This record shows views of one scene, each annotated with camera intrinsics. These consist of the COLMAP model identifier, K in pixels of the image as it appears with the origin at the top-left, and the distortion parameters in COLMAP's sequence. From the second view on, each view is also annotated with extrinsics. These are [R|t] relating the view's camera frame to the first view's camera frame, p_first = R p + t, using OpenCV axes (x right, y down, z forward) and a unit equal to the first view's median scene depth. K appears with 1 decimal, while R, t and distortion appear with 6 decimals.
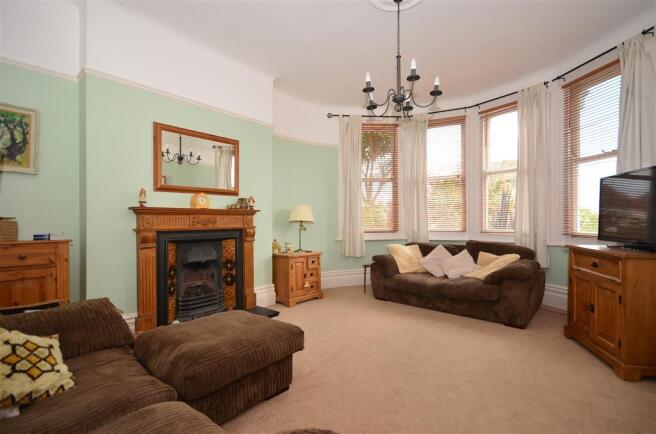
lens RADIAL K [[315.3, 0, 328.5], [0, 315.3, 218.1], [0, 0, 1]] dist [0.001784, 0.000038]
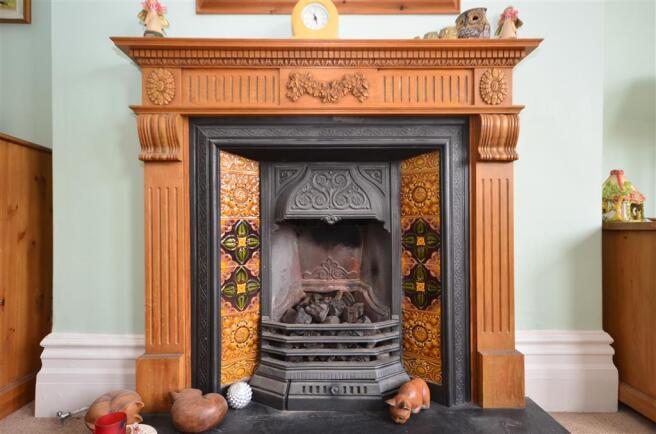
lens RADIAL K [[390.0, 0, 327.5], [0, 390.0, 216.8], [0, 0, 1]] dist [0.023191, 0.000725]
pose [[0.671474, 0.005119, -0.741011, -0.097473], [-0.004520, 0.999986, 0.002812, 0.125786], [0.741015, 0.001461, 0.671487, 0.681656]]
